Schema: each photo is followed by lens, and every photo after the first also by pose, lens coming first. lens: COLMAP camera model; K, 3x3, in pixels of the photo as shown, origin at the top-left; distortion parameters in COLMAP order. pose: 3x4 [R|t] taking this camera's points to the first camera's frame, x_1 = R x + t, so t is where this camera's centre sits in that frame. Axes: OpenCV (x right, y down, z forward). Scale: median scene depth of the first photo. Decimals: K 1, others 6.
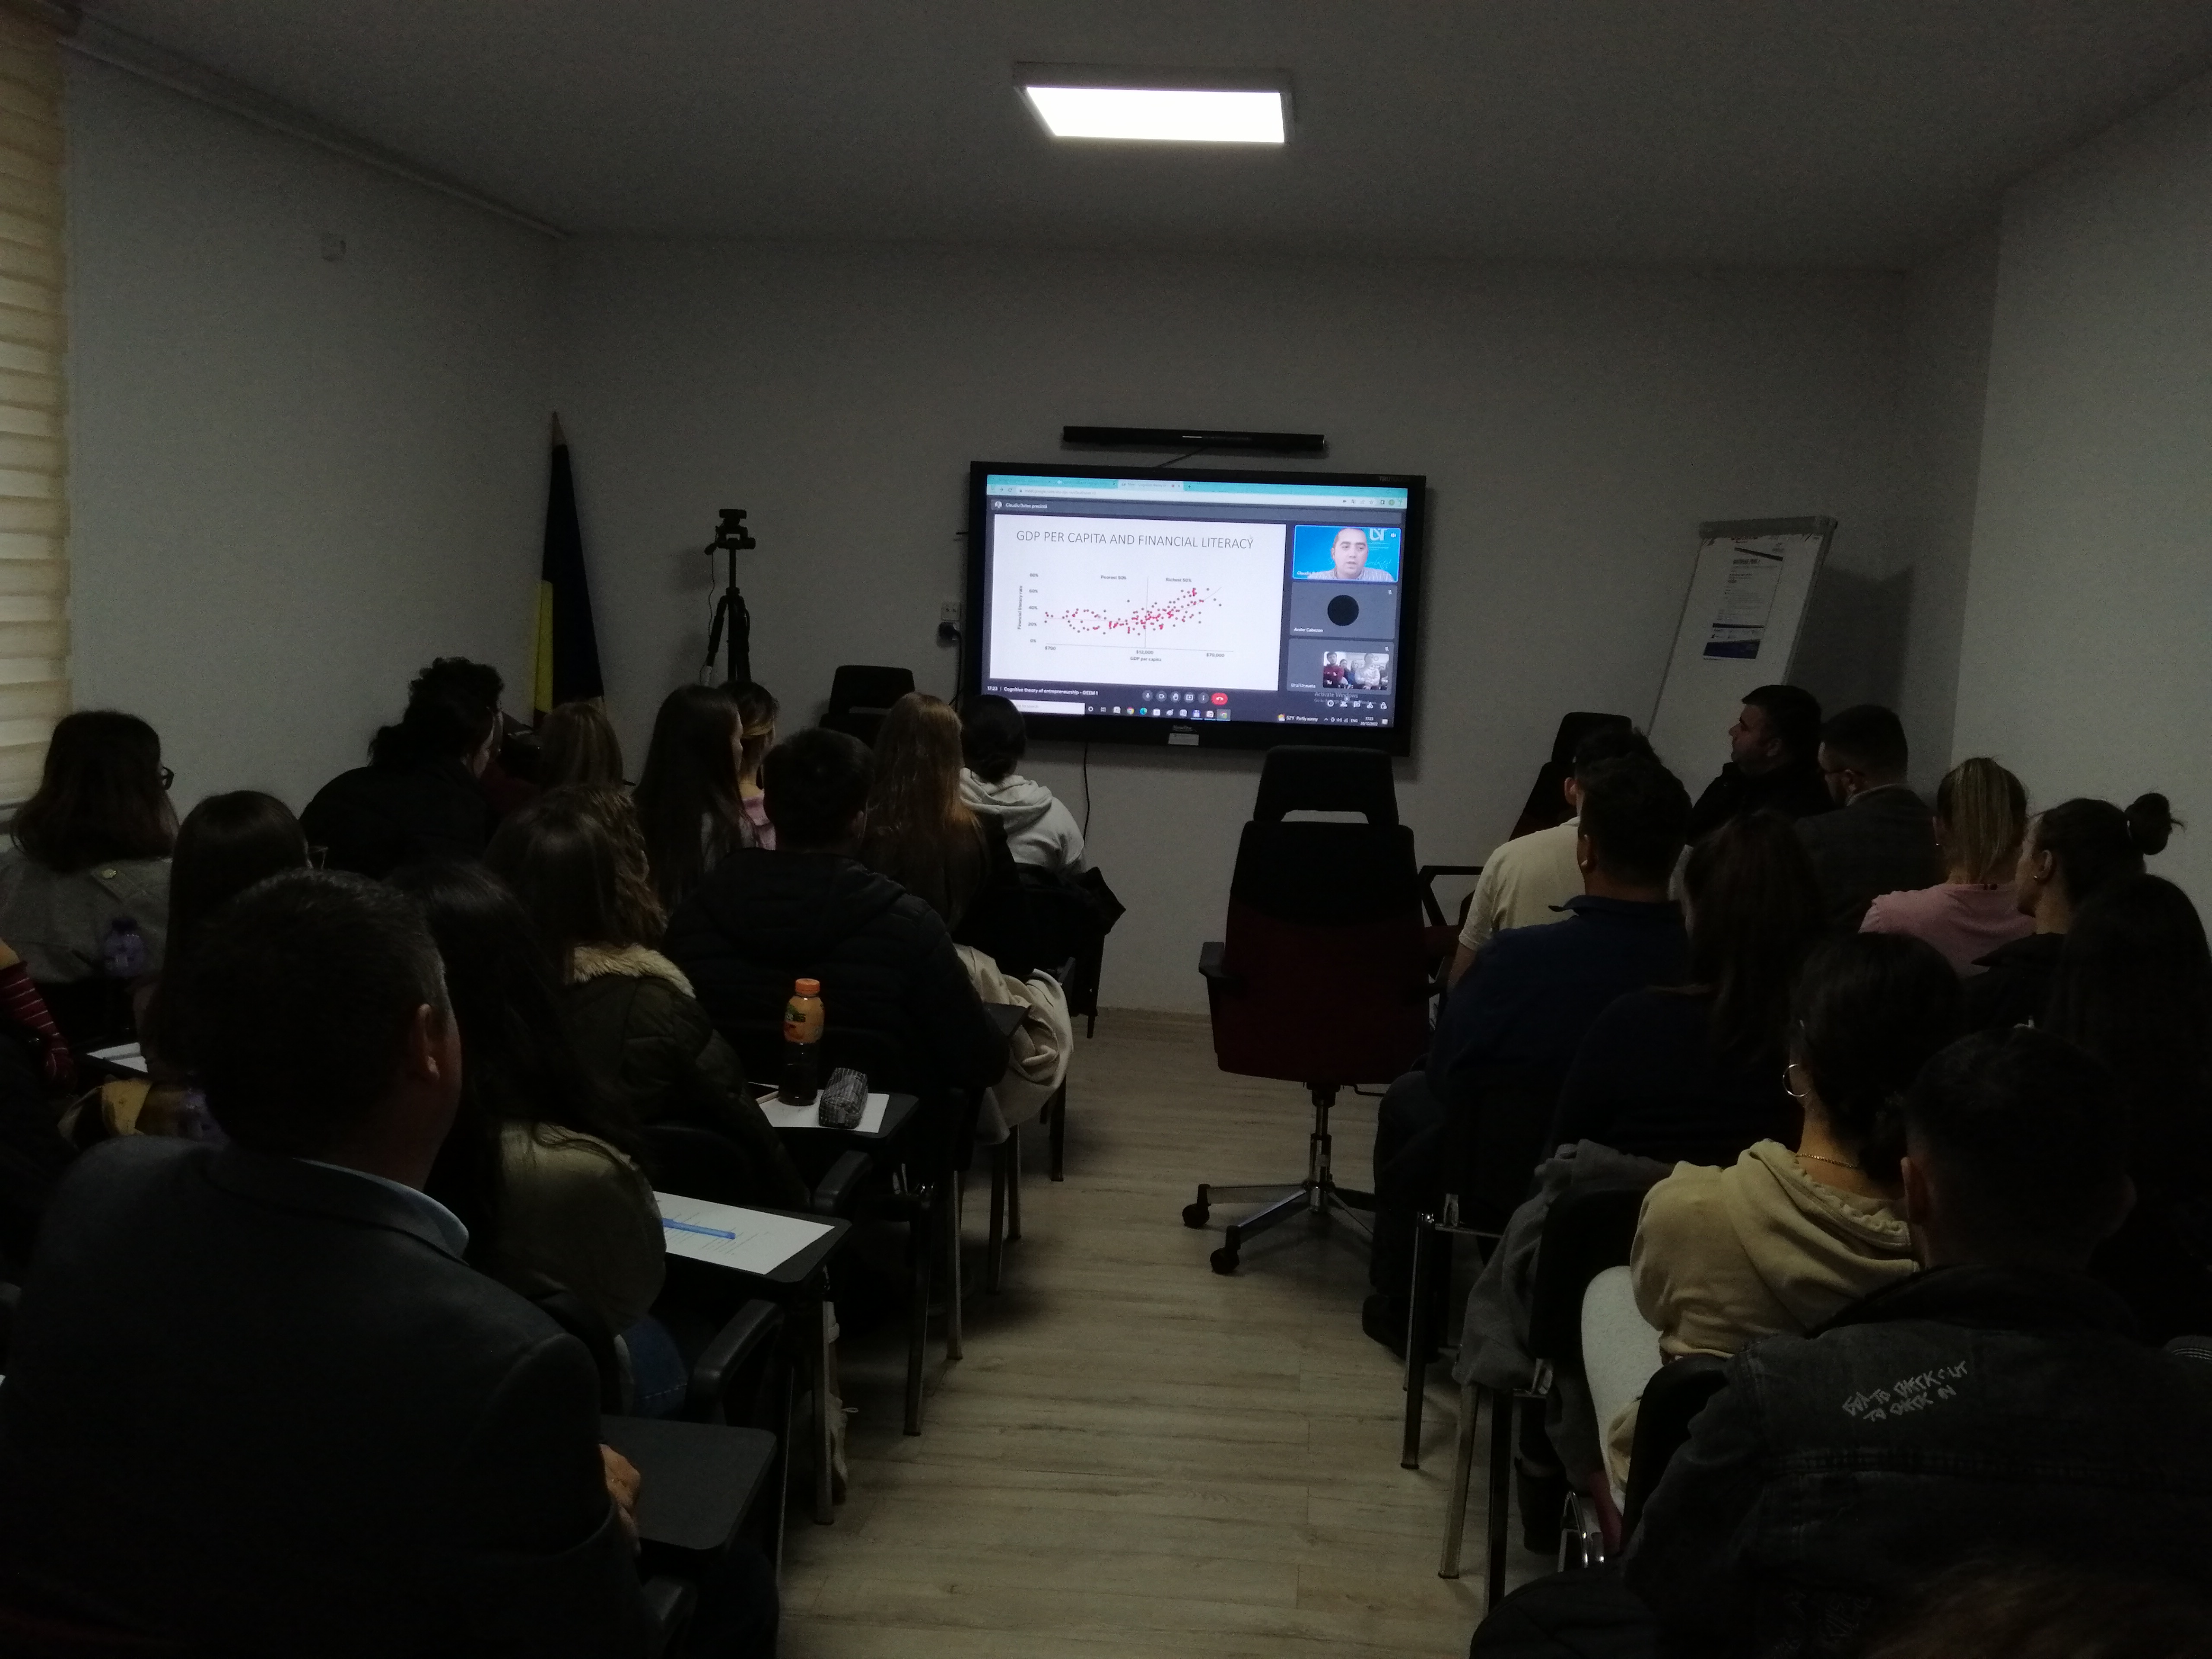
lens RADIAL K [[2258.3, 0, 1099.8], [0, 2258.3, 846.4], [0, 0, 1]] dist [0.040285, 0.000000]
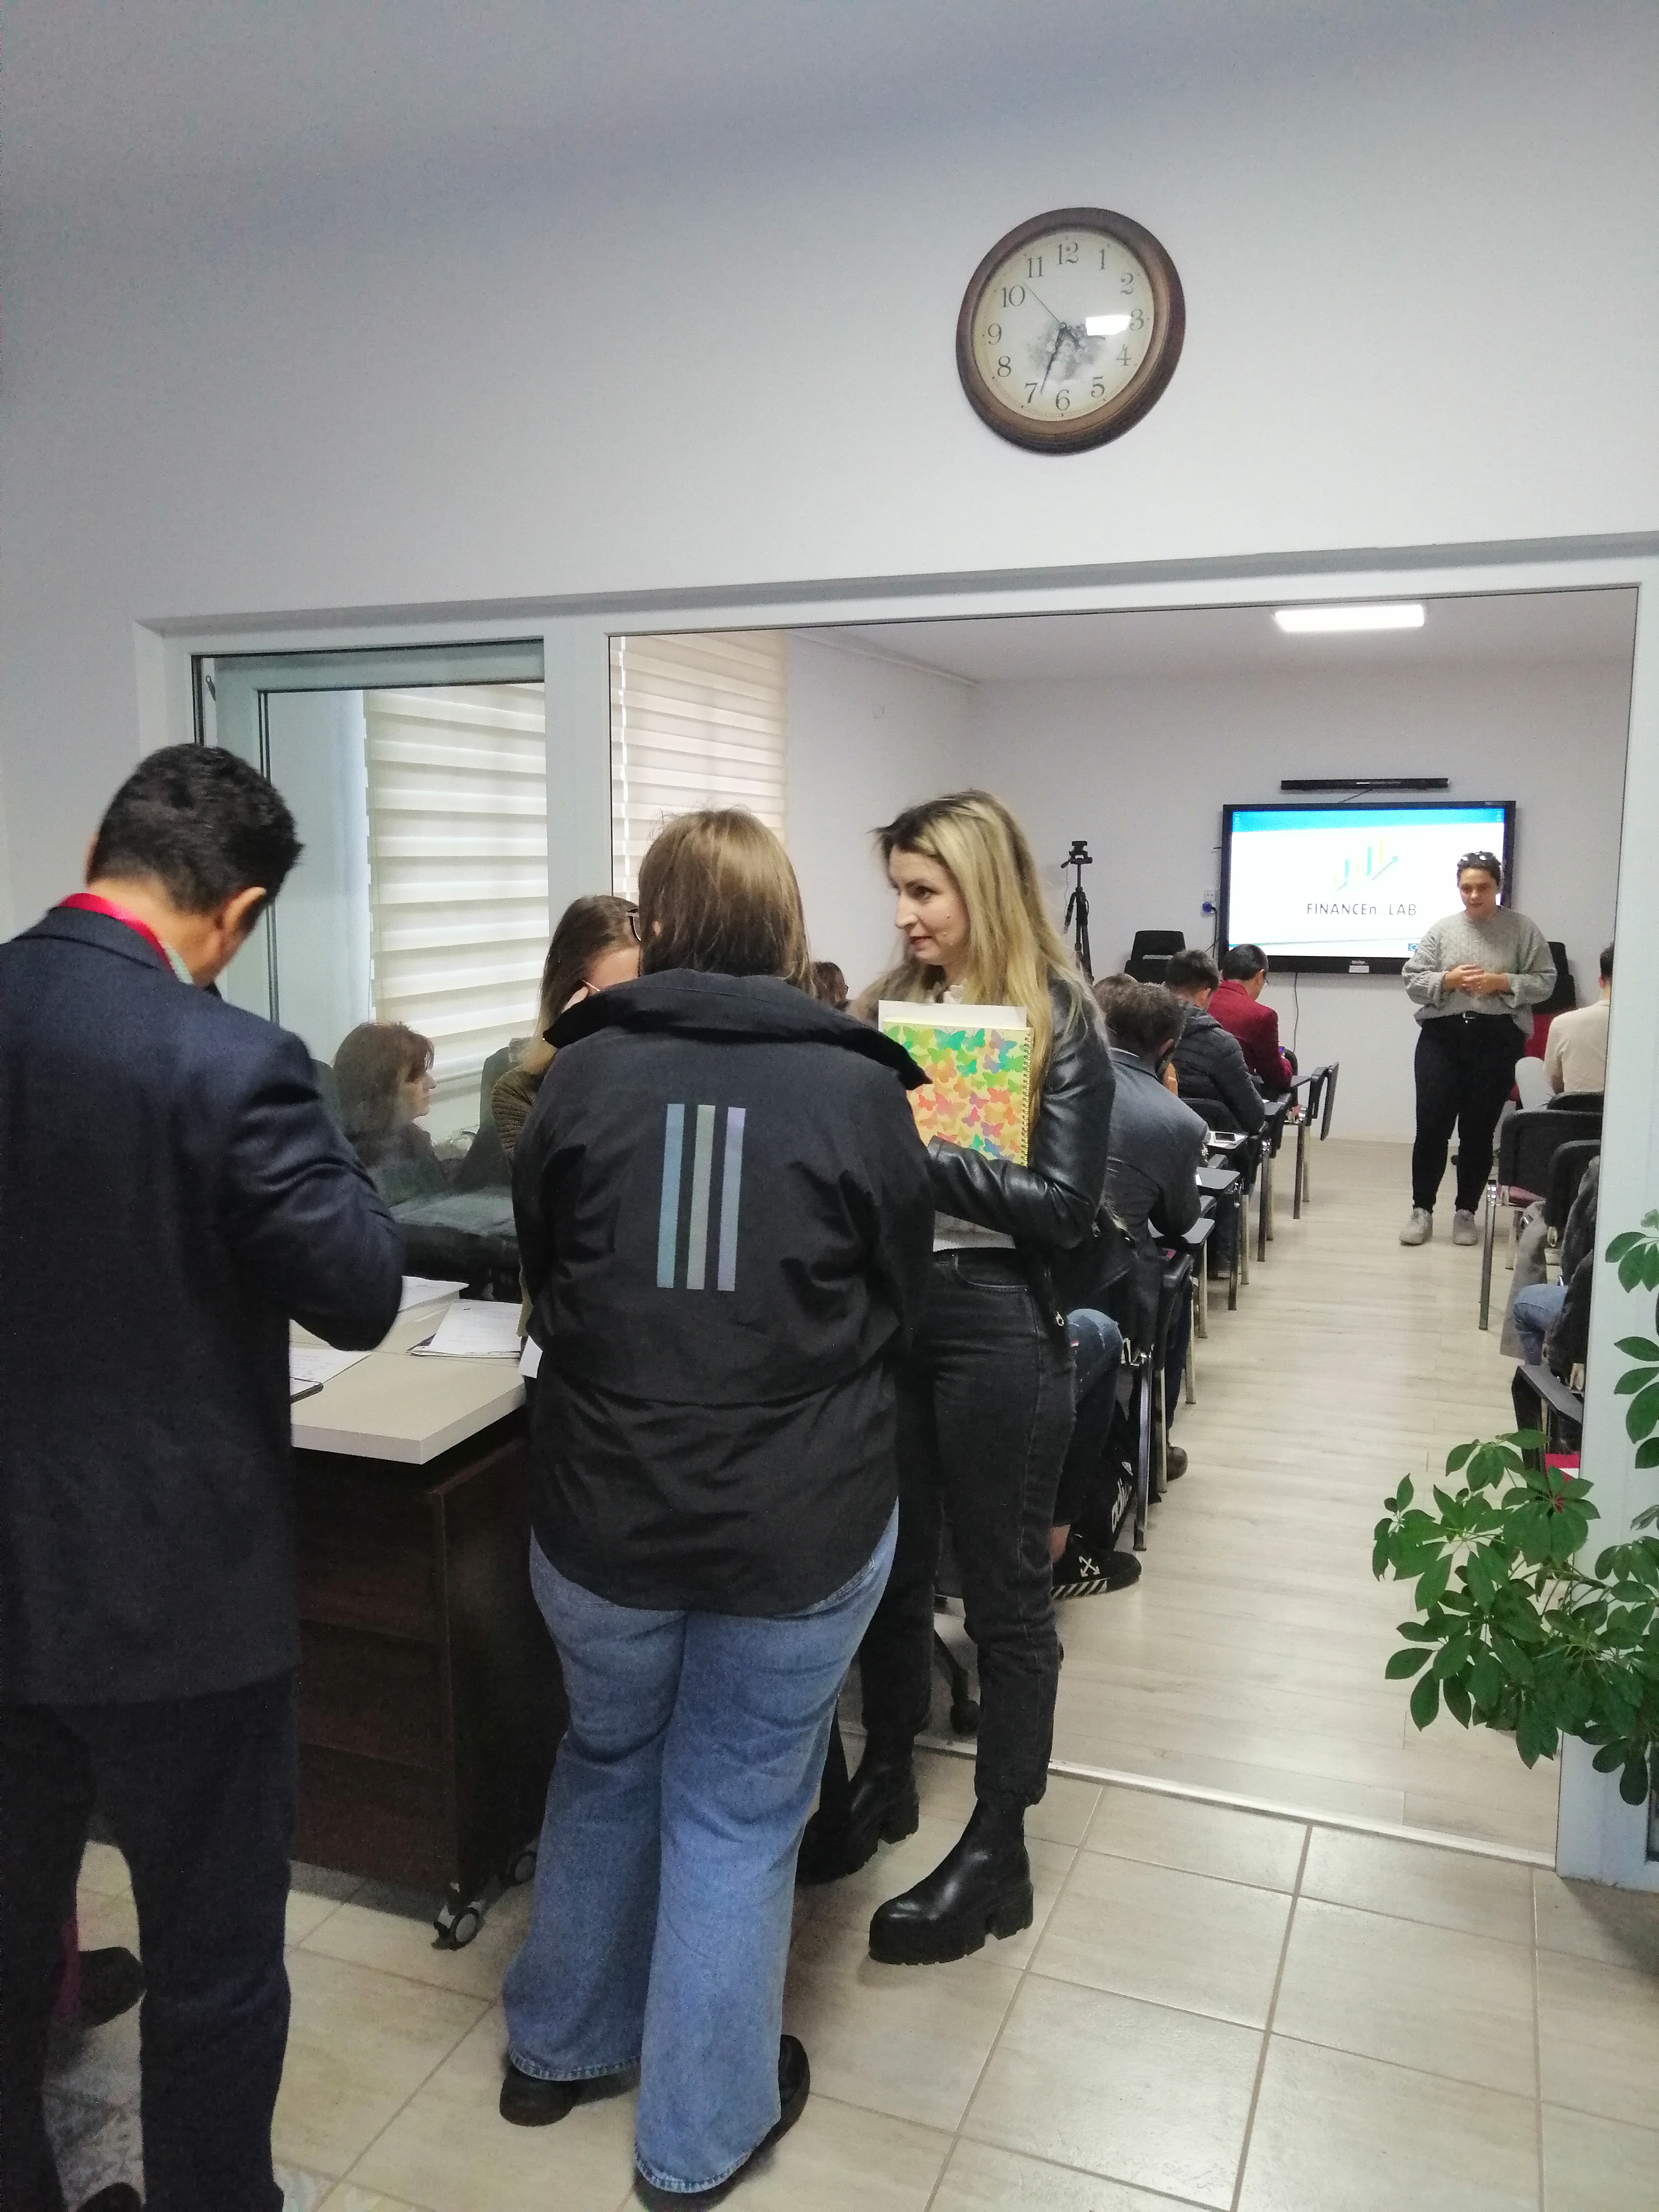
lens RADIAL K [[1727.0, 0, 822.2], [0, 1727.0, 1094.6], [0, 0, 1]] dist [0.025877, 0.021602]
pose [[0.968339, -0.007233, -0.249533, -0.030005], [0.009434, 0.999926, 0.007629, 0.033501], [0.249460, -0.009741, 0.968336, -0.341392]]
